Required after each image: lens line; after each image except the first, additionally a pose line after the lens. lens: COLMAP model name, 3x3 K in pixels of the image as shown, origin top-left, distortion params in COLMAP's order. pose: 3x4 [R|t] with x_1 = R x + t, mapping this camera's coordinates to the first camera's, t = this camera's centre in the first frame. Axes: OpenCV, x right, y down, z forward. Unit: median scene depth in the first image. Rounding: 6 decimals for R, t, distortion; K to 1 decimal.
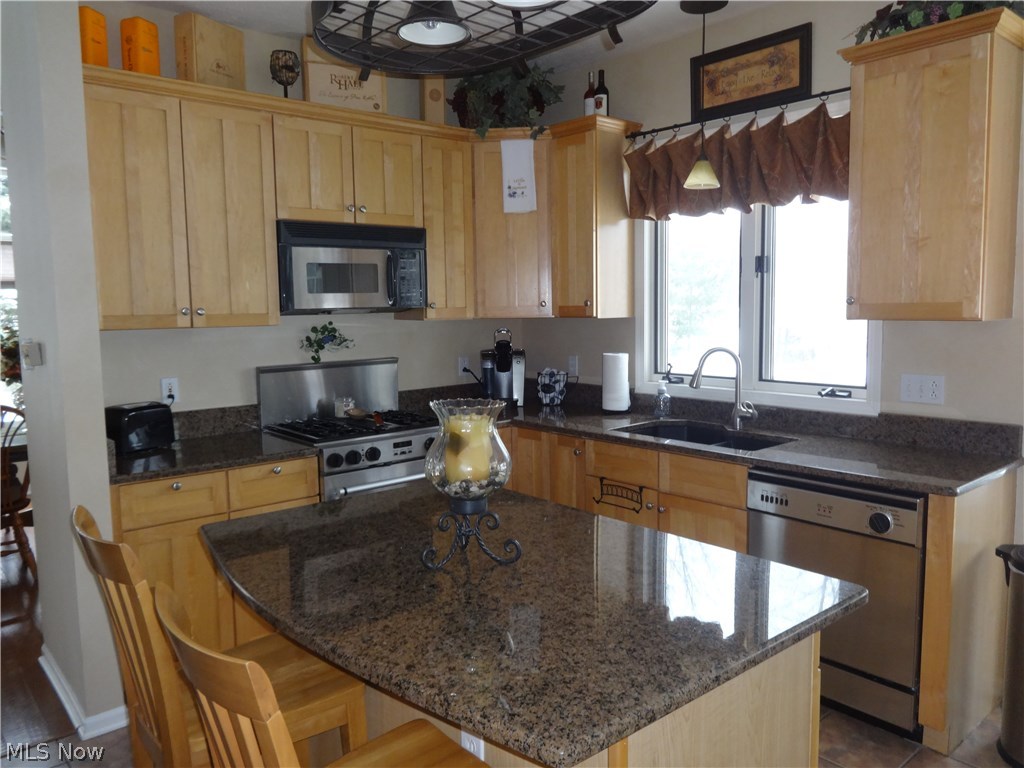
lens RADIAL K [[770.6, 0, 511.6], [0, 770.6, 381.2], [0, 0, 1]] dist [0.005372, 0.002569]
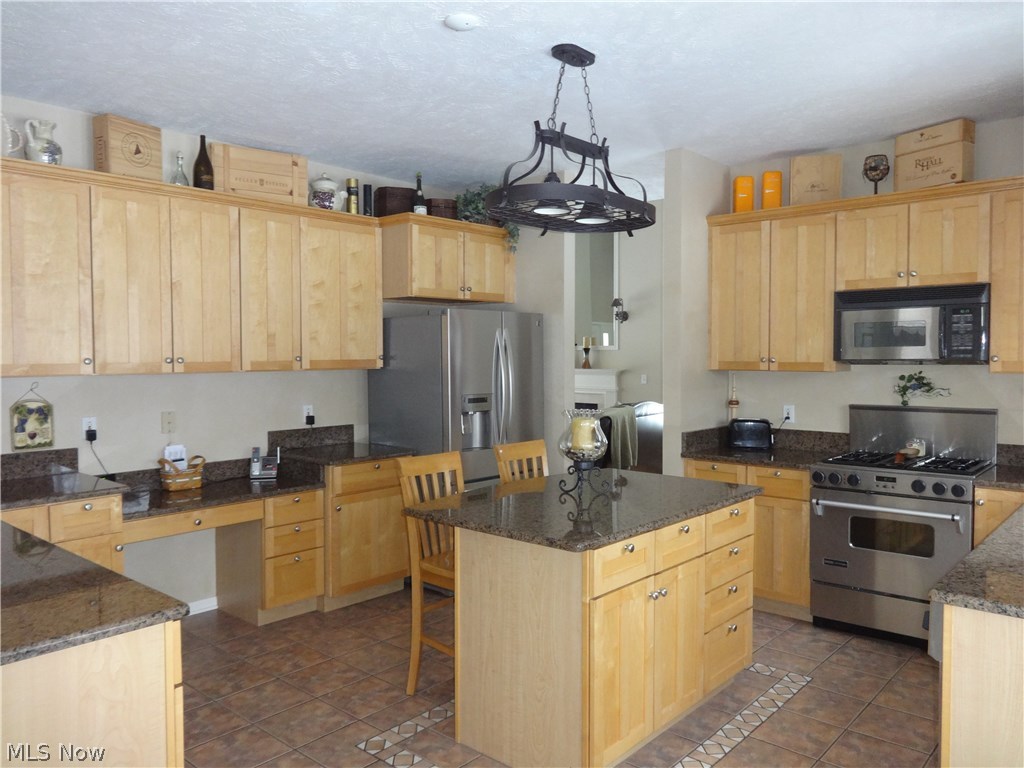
lens RADIAL K [[770.6, 0, 511.8], [0, 770.6, 385.5], [0, 0, 1]] dist [0.005372, 0.002569]
pose [[0.148312, 0.052437, -0.987549, 0.889831], [-0.100942, 0.994180, 0.037629, -0.042779], [0.983775, 0.094105, 0.152742, 0.263531]]
